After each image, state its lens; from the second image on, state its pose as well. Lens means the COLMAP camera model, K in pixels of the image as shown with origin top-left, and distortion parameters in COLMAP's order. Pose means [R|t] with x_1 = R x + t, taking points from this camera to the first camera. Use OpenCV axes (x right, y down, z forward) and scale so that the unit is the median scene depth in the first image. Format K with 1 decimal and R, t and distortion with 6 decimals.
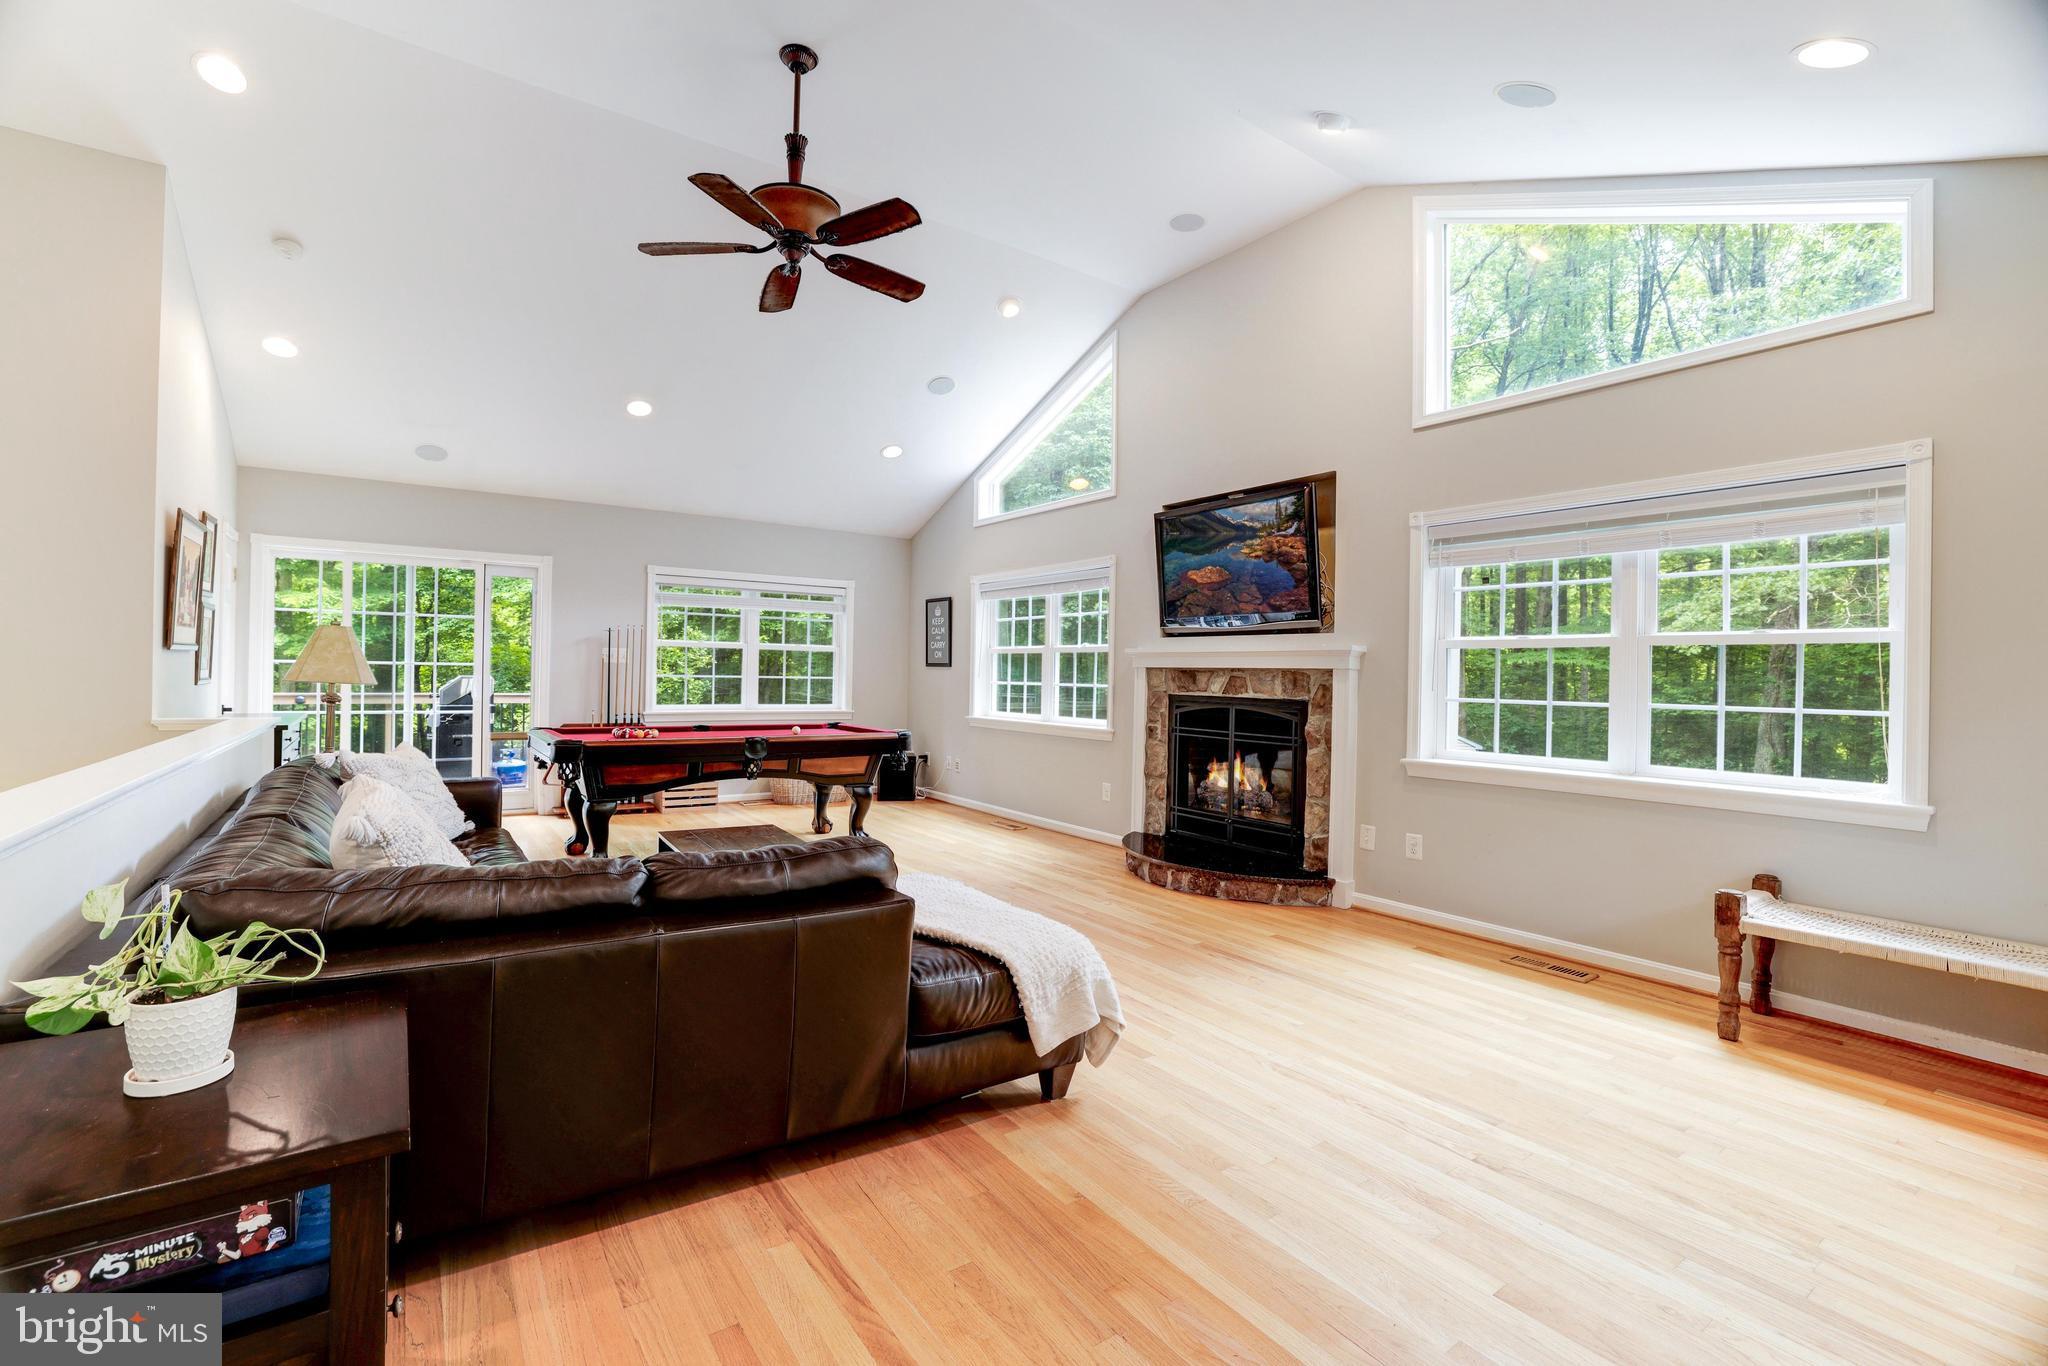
lens RADIAL K [[880.9, 0, 1011.4], [0, 880.9, 673.9], [0, 0, 1]] dist [-0.024354, 0.010621]
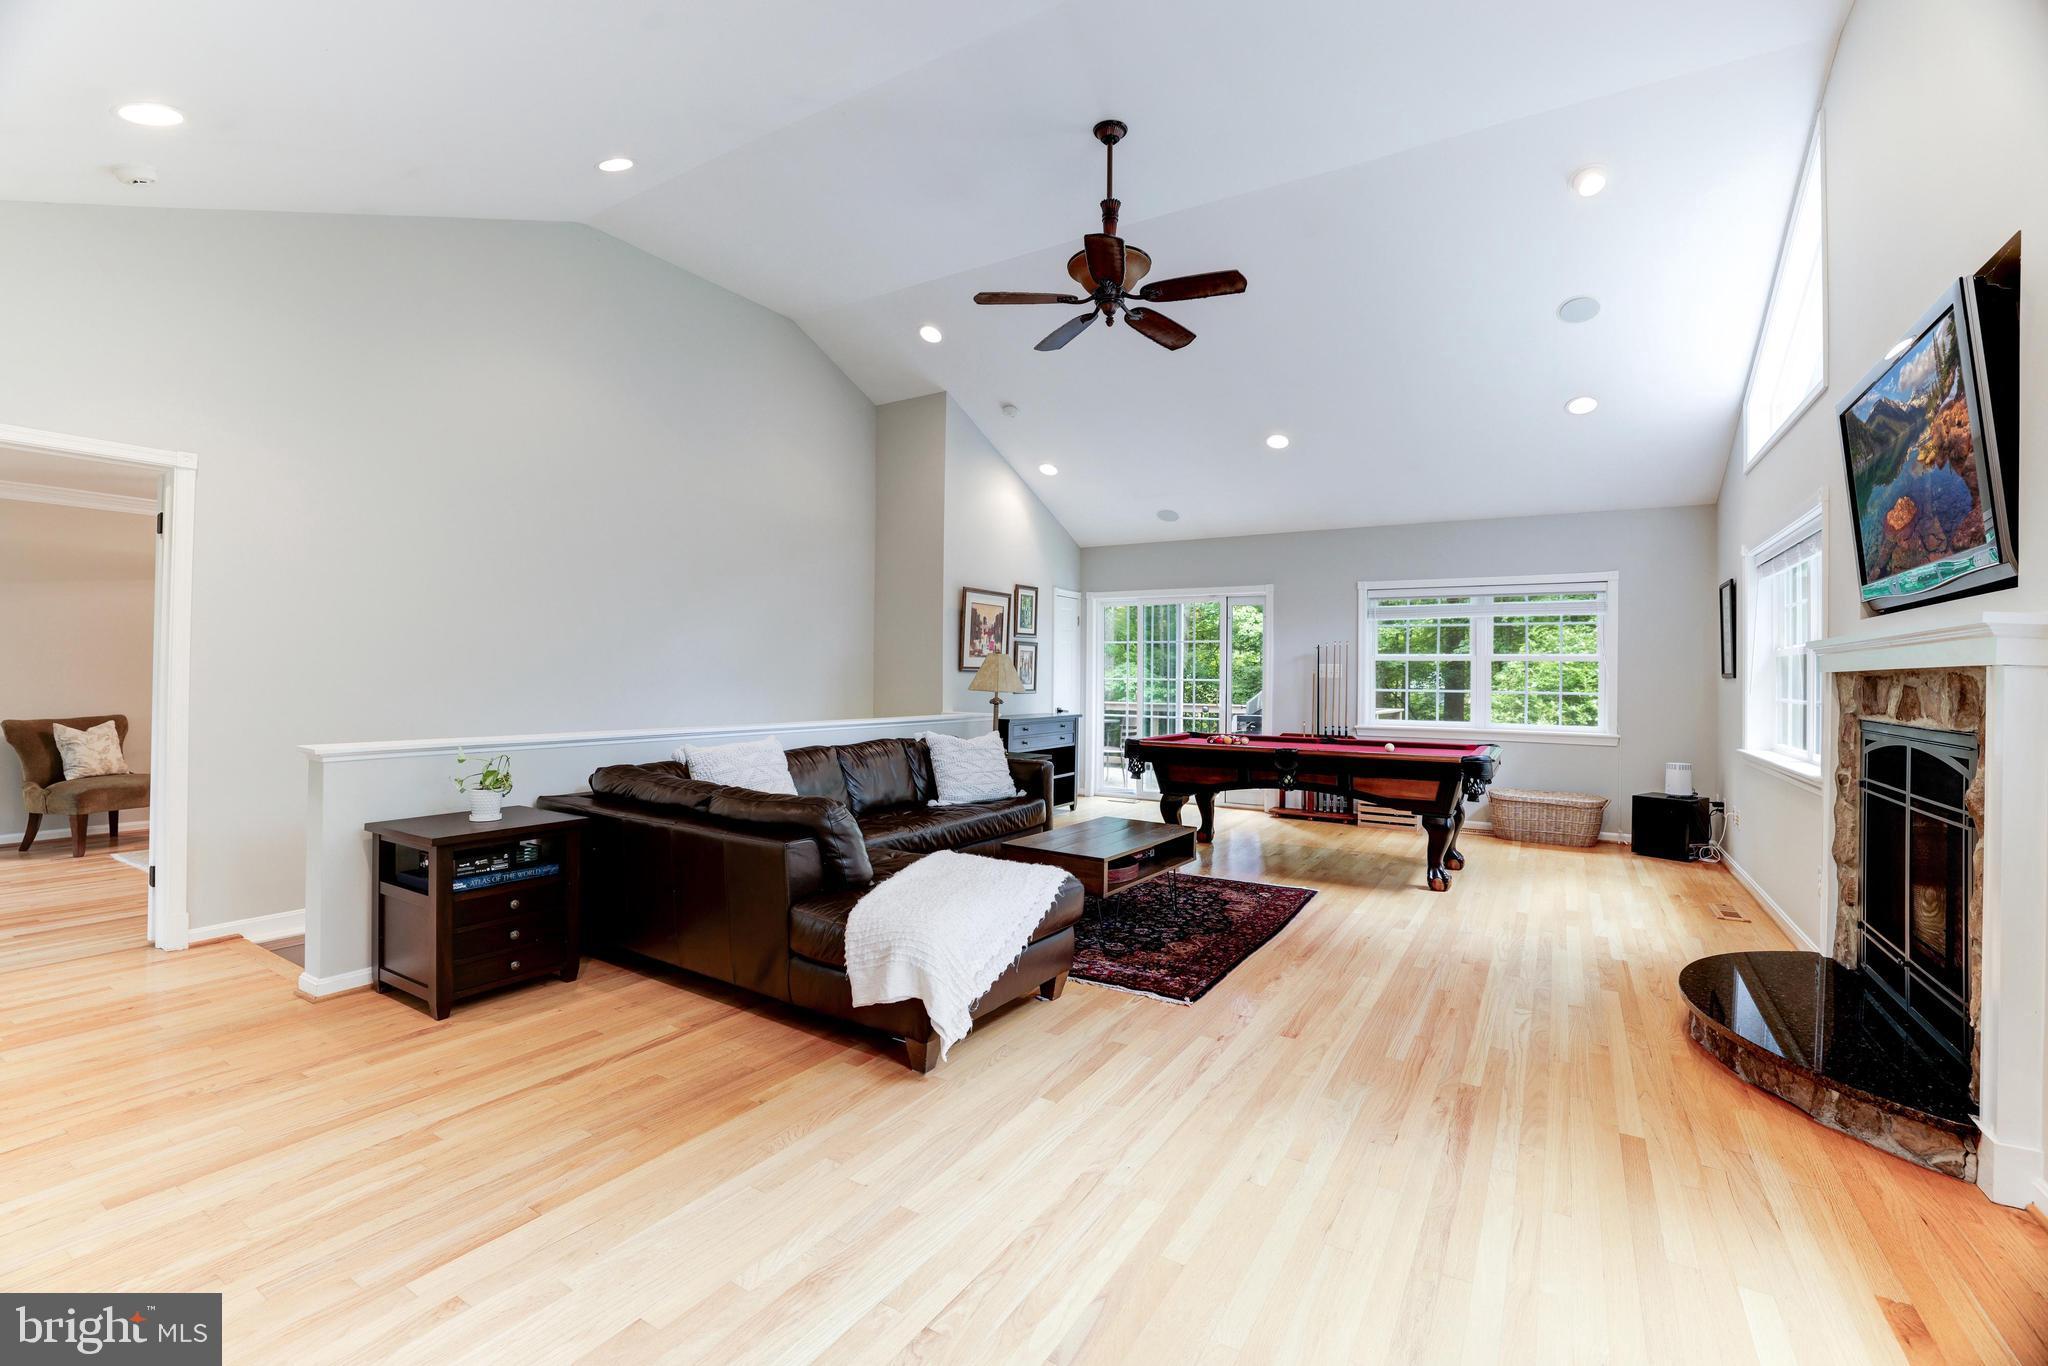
lens RADIAL K [[880.9, 0, 1018.8], [0, 880.9, 672.5], [0, 0, 1]] dist [-0.024354, 0.010621]
pose [[0.402598, -0.018739, -0.915185, 0.540346], [-0.004783, 0.999734, -0.022574, 0.009721], [0.915364, 0.013465, 0.402401, 0.332678]]
